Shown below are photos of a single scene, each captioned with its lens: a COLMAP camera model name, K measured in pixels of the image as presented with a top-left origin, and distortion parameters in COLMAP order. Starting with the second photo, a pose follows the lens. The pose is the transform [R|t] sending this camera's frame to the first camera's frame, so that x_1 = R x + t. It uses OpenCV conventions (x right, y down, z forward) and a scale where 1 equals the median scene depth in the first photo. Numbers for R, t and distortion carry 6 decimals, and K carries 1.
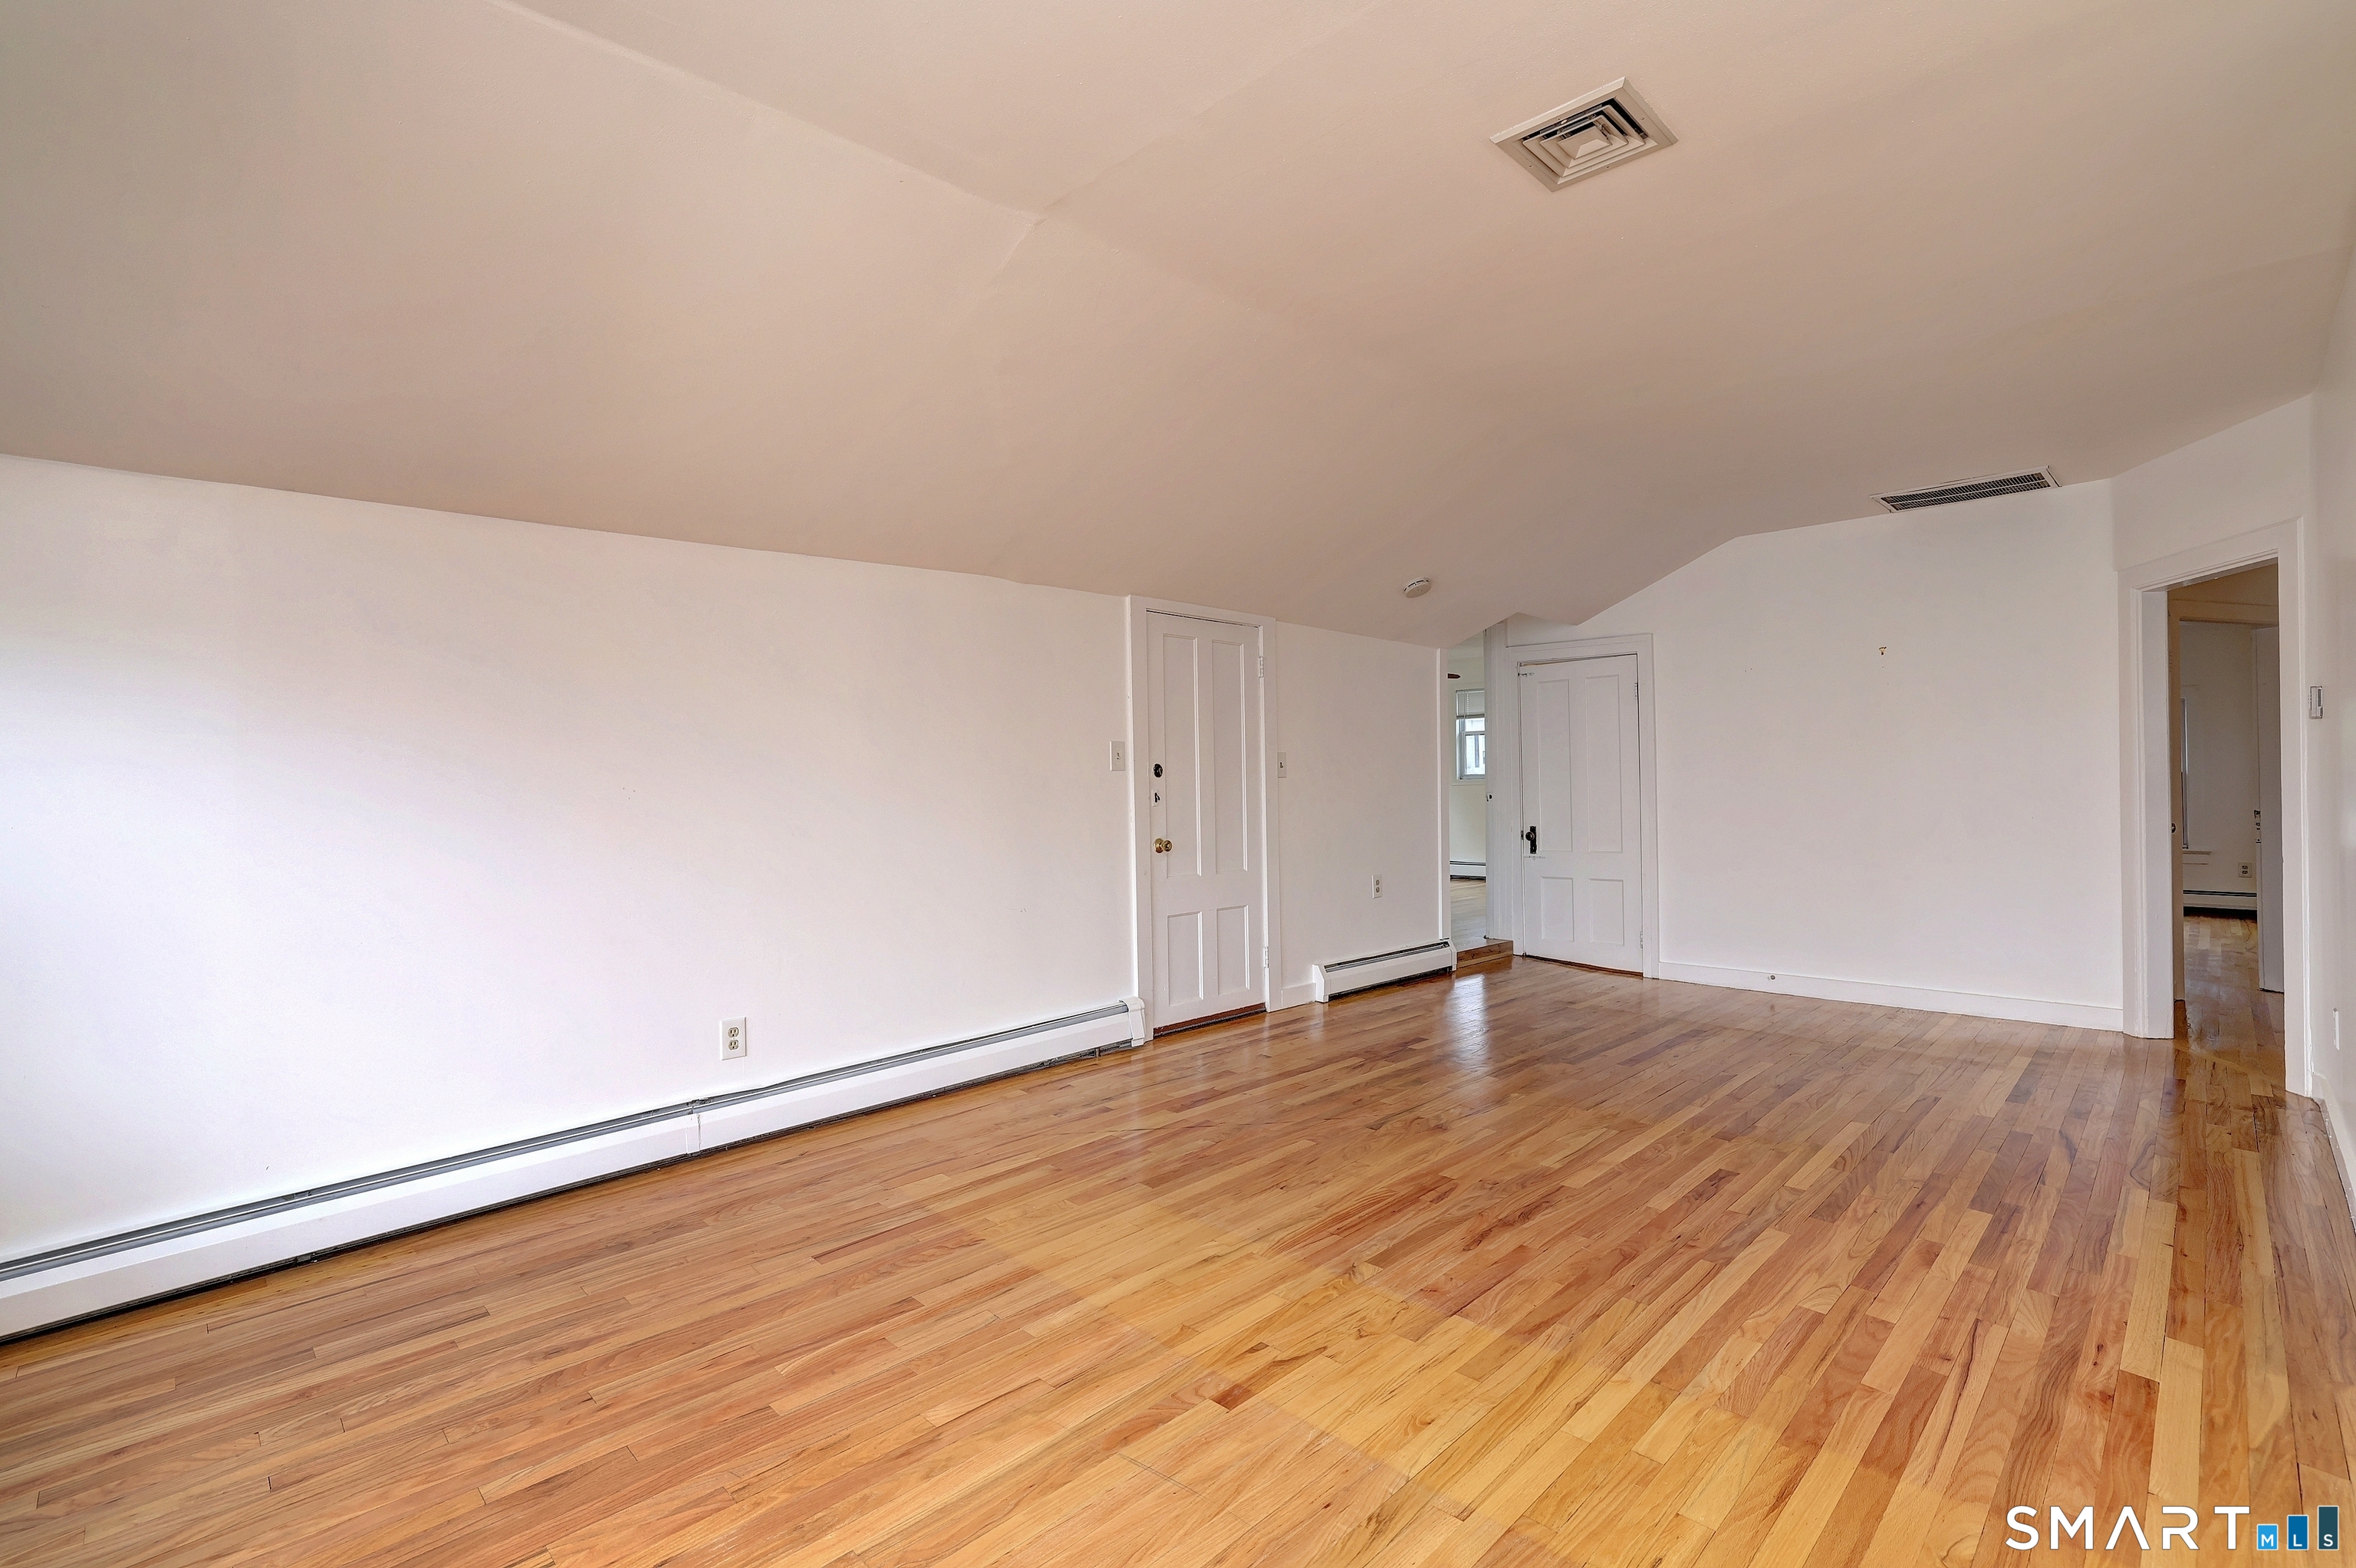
lens RADIAL K [[1065.1, 0, 1178.0], [0, 1065.1, 784.0], [0, 0, 1]] dist [-0.041565, 0.019393]
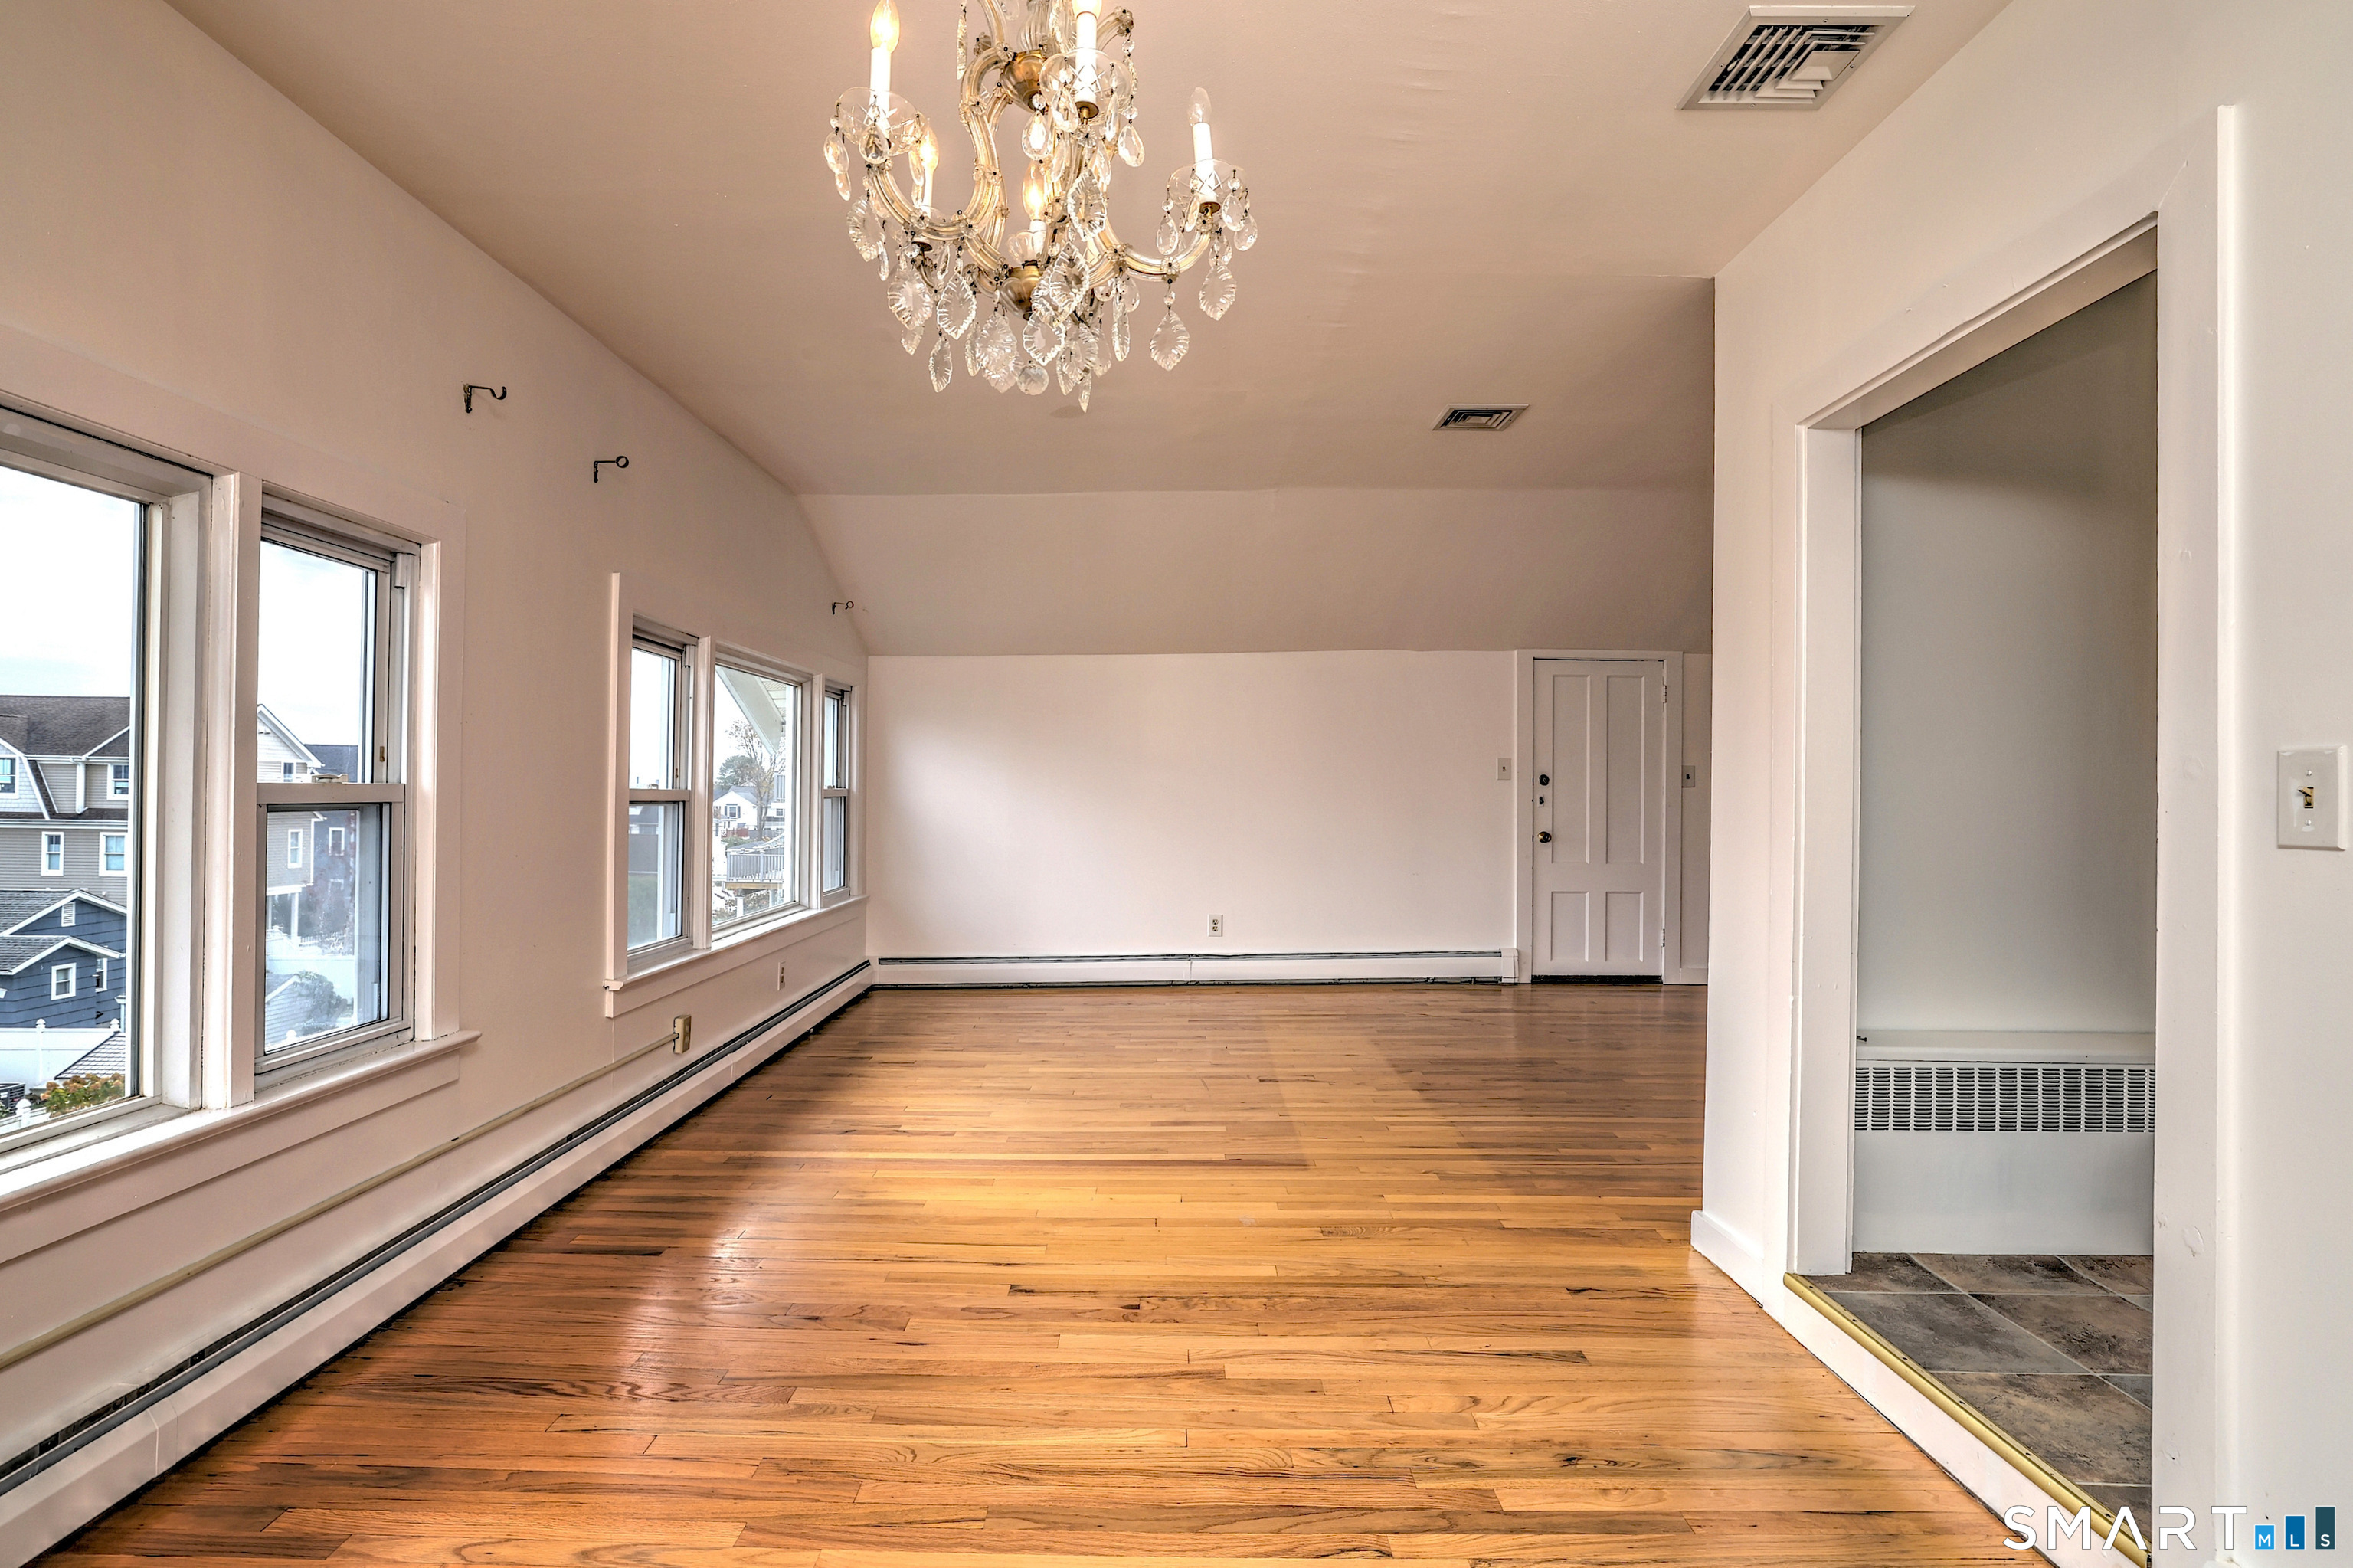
lens RADIAL K [[1135.9, 0, 1162.3], [0, 1135.9, 789.5], [0, 0, 1]] dist [-0.048240, 0.025335]
pose [[0.706400, 0.017348, -0.707600, 0.752678], [-0.016223, 0.999834, 0.008317, -0.005907], [0.707627, 0.005604, 0.706564, -0.376165]]
